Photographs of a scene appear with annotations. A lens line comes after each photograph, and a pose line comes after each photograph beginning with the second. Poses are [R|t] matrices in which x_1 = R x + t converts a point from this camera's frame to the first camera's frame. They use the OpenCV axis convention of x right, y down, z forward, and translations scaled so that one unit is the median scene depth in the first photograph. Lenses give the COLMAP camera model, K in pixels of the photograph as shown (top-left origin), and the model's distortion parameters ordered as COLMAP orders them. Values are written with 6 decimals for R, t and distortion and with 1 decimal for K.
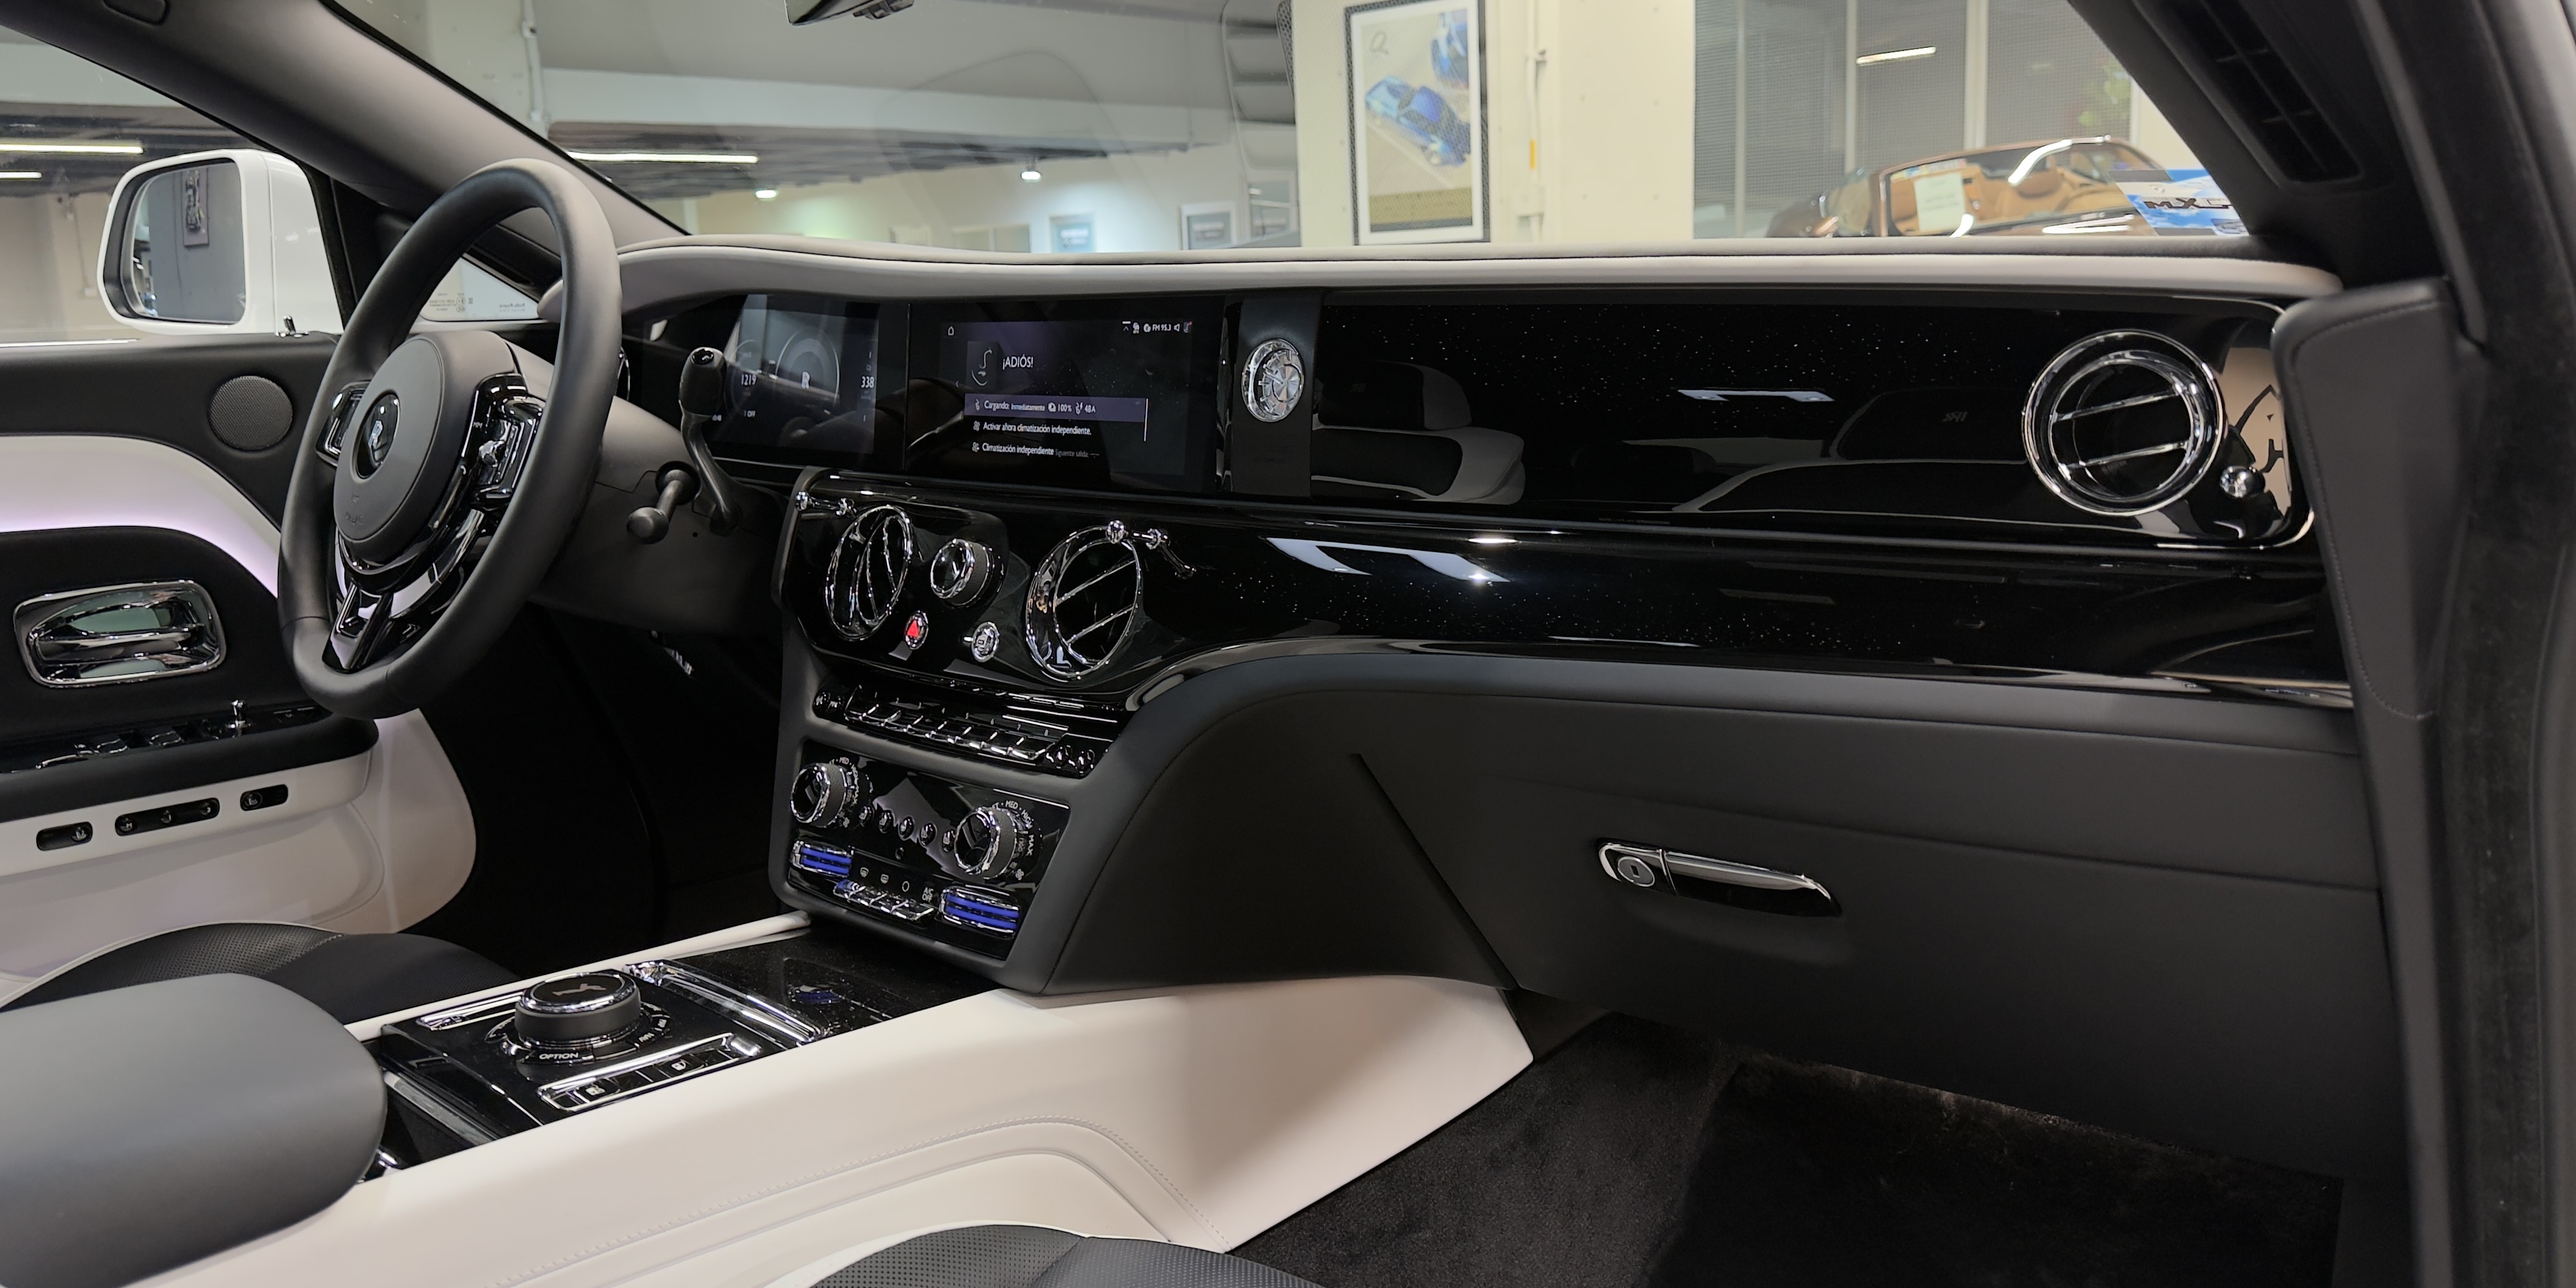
lens RADIAL K [[1797.1, 0, 1269.3], [0, 1797.1, 610.6], [0, 0, 1]] dist [0.067019, -0.006137]
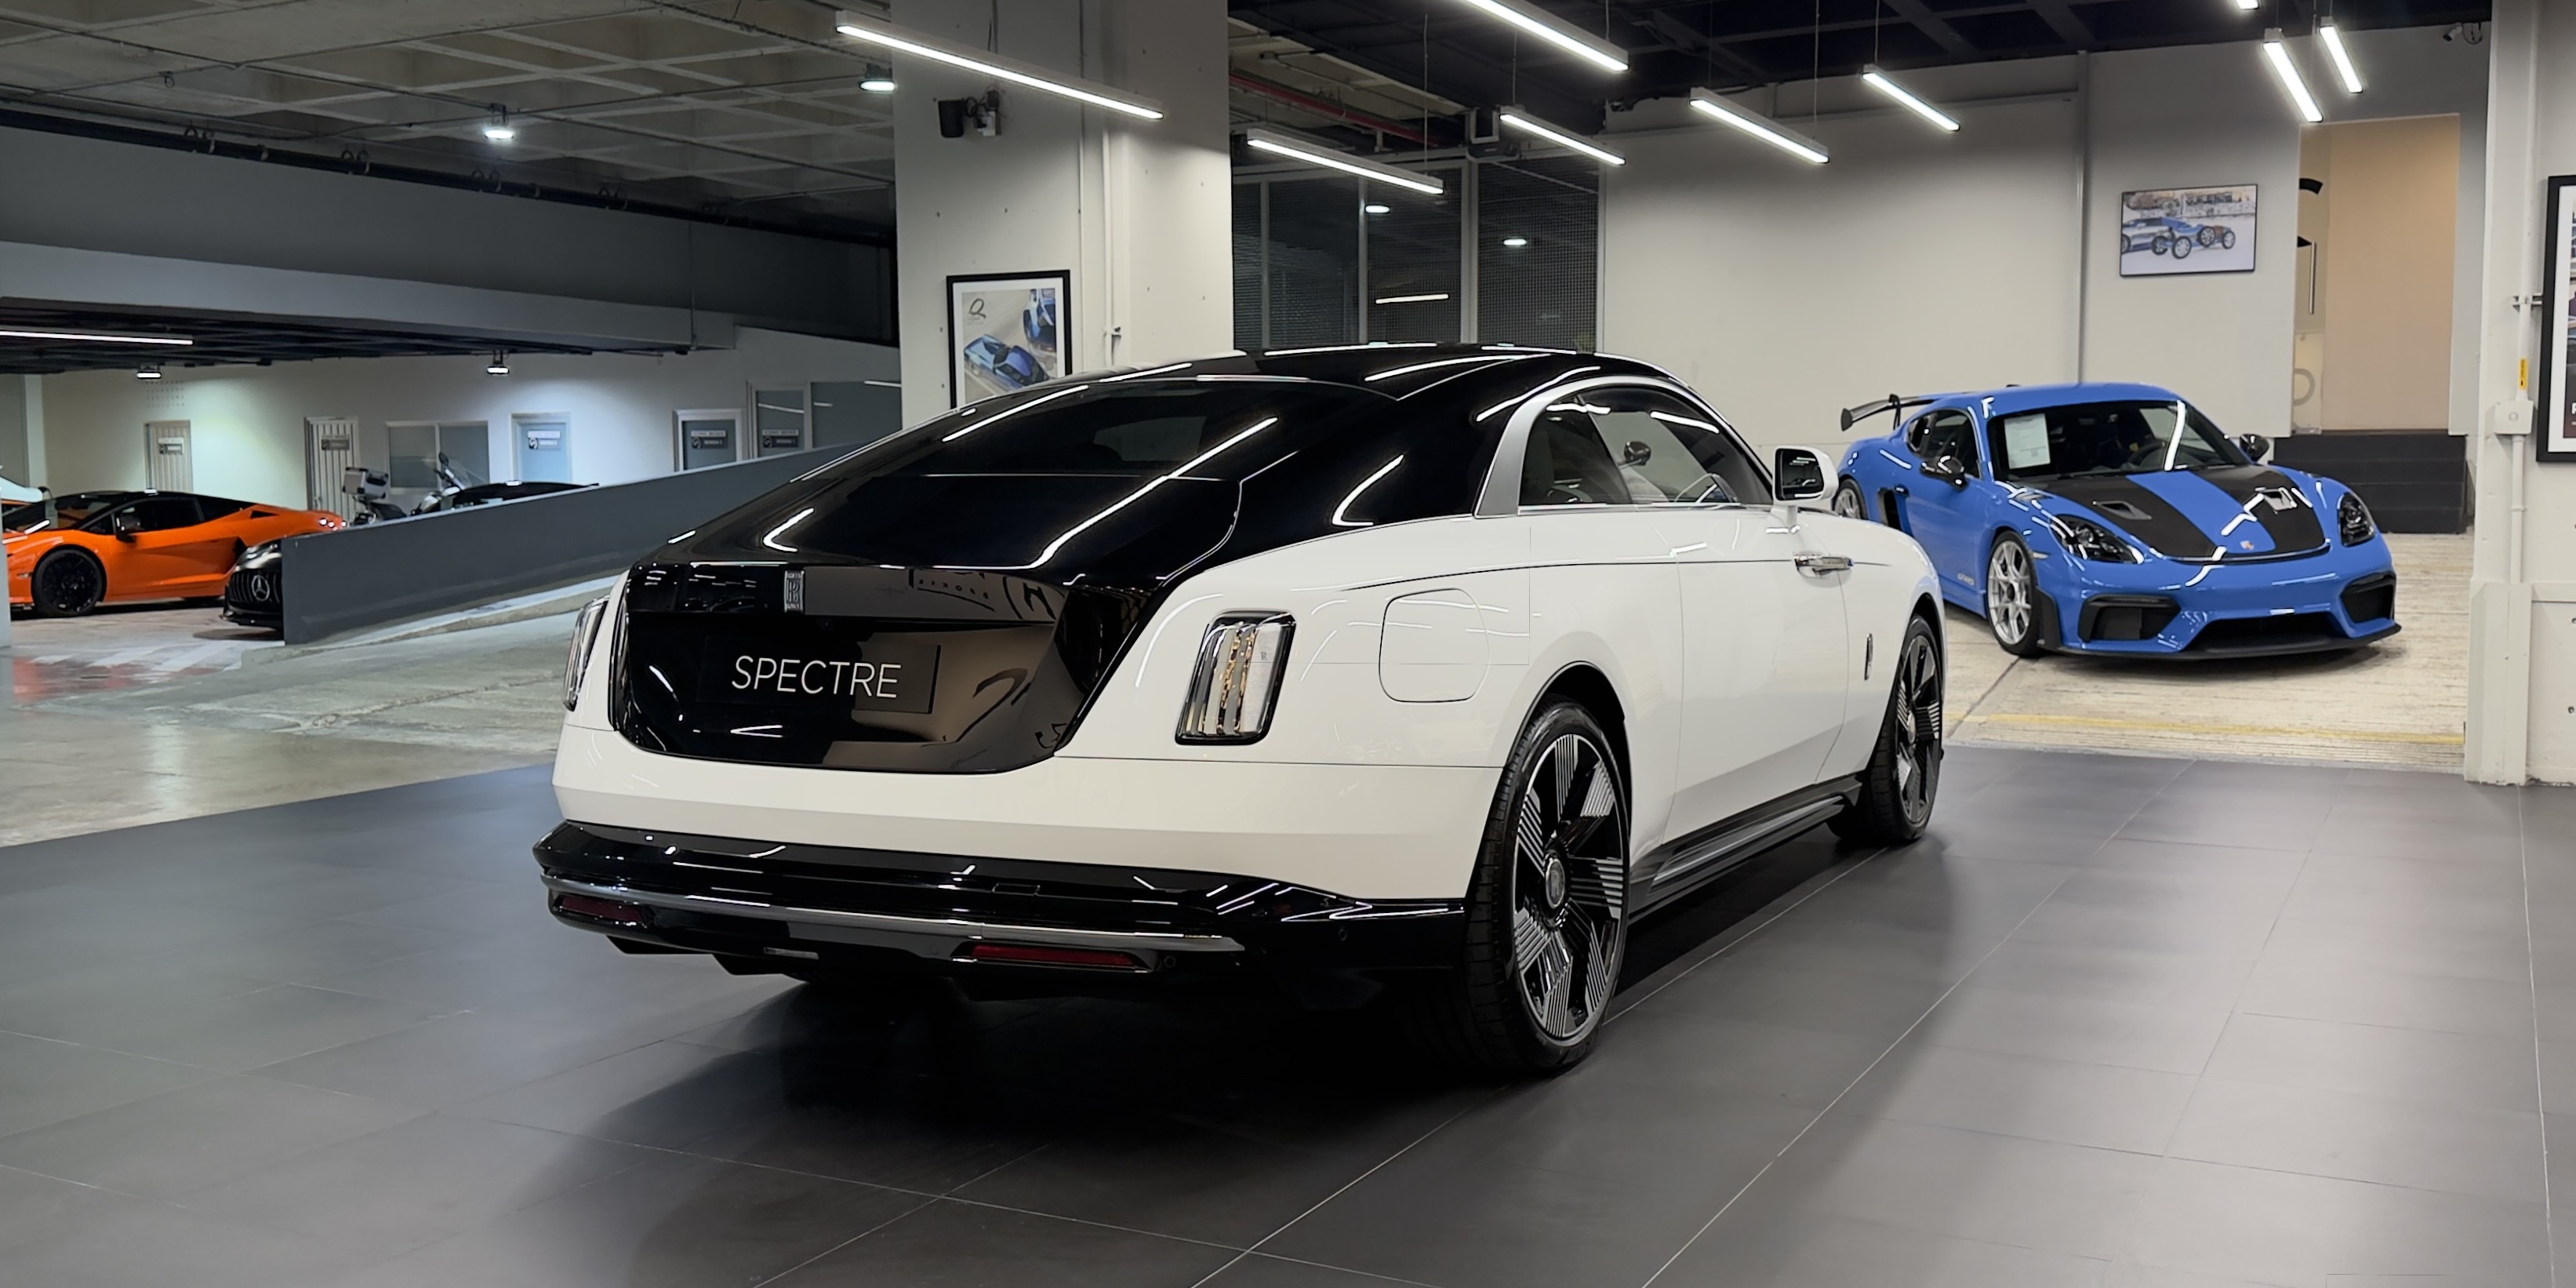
lens RADIAL K [[2285.4, 0, 1189.8], [0, 2285.4, 695.4], [0, 0, 1]] dist [0.054963, -0.010141]
pose [[0.975641, 0.011894, 0.219050, -0.129544], [0.008867, 0.995575, -0.093552, 0.081992], [-0.219194, 0.093216, 0.971218, -0.468089]]
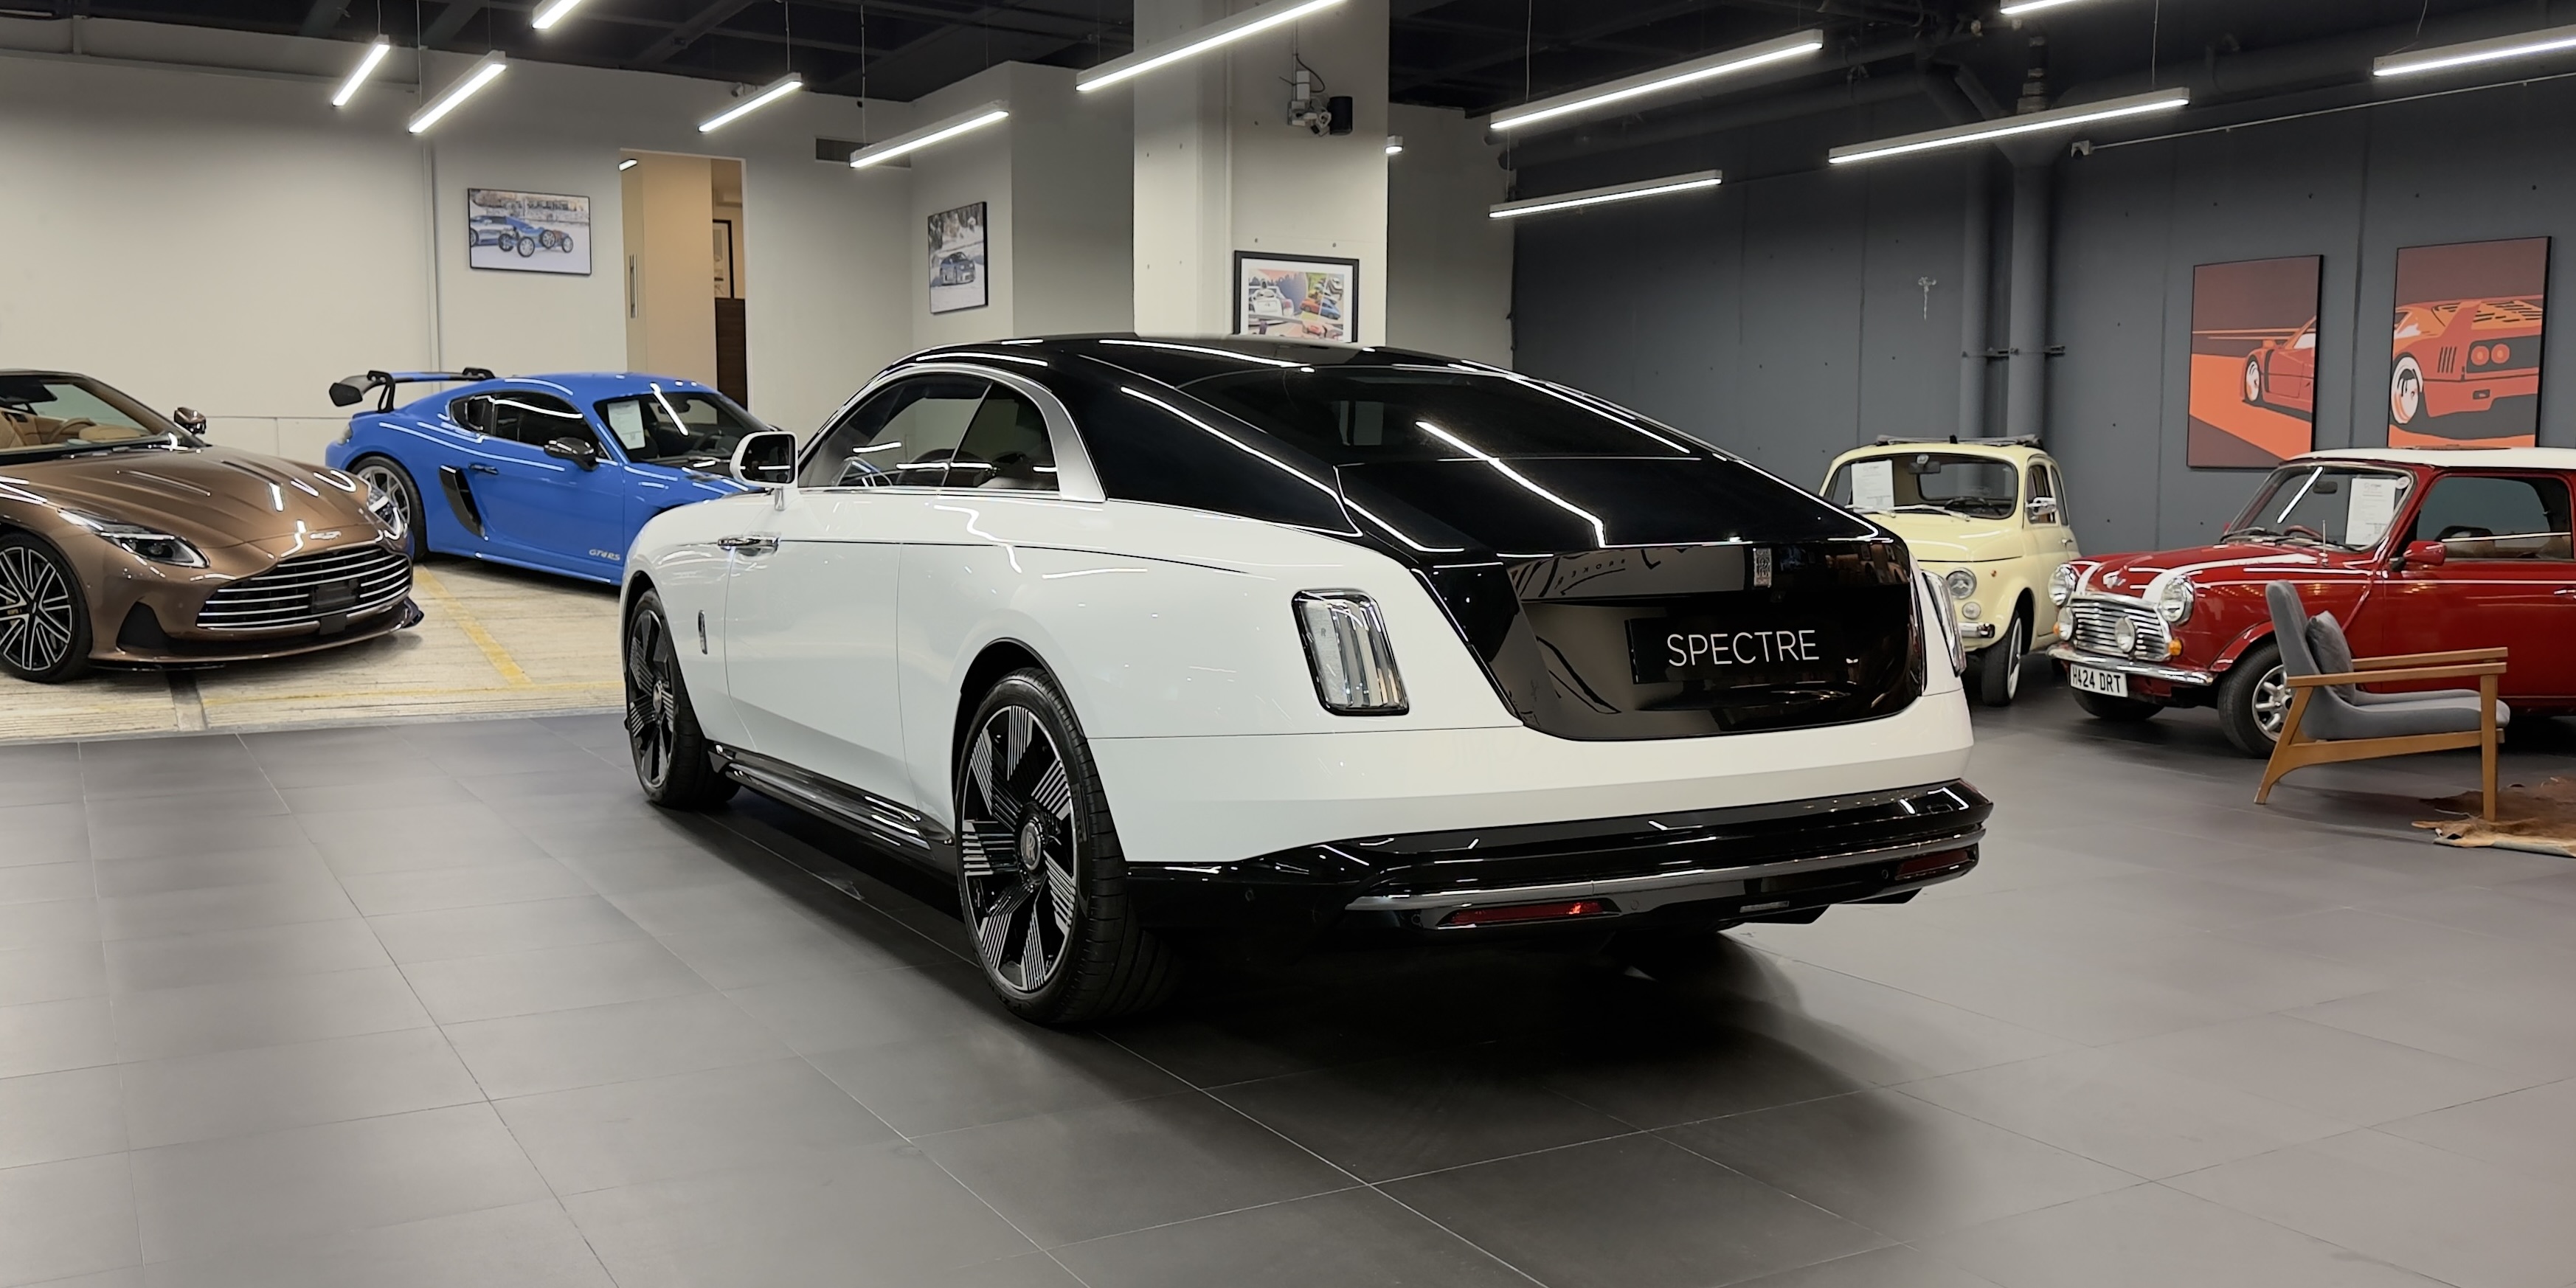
lens RADIAL K [[2285.1, 0, 1189.8], [0, 2285.1, 695.4], [0, 0, 1]] dist [0.054963, -0.010141]
pose [[0.307970, -0.057093, 0.949681, -0.674791], [0.155289, 0.987828, 0.009028, 0.013490], [-0.938637, 0.144695, 0.313088, 0.010684]]
